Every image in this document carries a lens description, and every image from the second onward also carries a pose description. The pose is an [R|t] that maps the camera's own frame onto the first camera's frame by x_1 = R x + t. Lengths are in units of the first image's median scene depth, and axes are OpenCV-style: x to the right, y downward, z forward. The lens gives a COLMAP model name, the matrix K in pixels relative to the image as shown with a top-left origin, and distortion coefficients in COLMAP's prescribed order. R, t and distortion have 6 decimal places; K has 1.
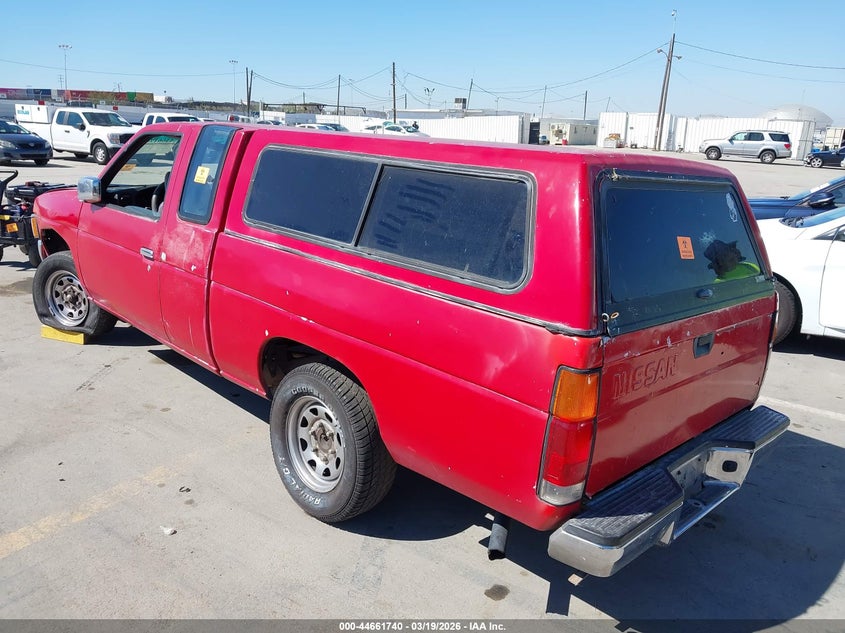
lens RADIAL K [[668.1, 0, 422.6], [0, 668.1, 315.7], [0, 0, 1]] dist [0.009814, -0.003376]
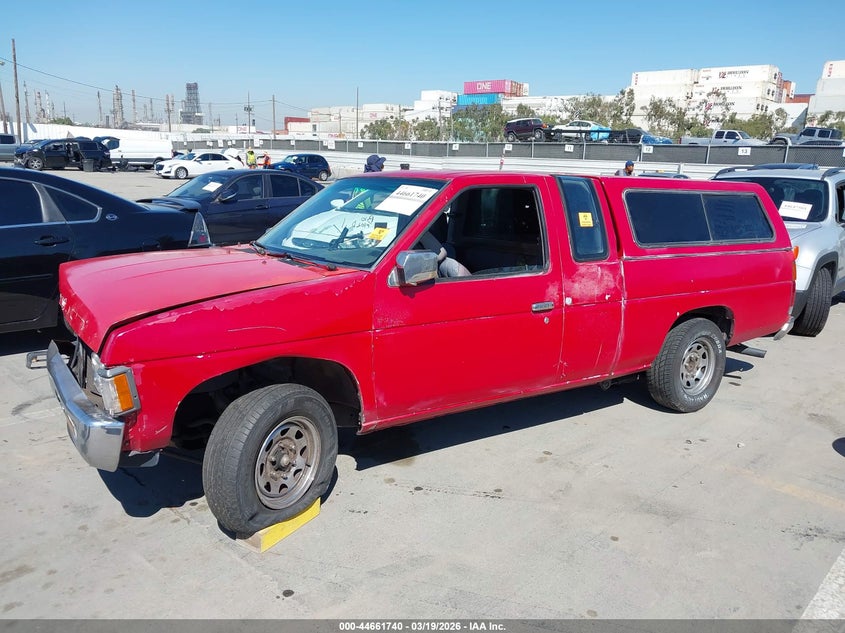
lens RADIAL K [[668.1, 0, 422.6], [0, 668.1, 317.4], [0, 0, 1]] dist [0.009814, -0.003376]
pose [[0.189188, -0.261038, 0.946608, -1.673683], [0.238103, 0.947443, 0.213681, -0.401171], [-0.952636, 0.184964, 0.241399, 1.129410]]
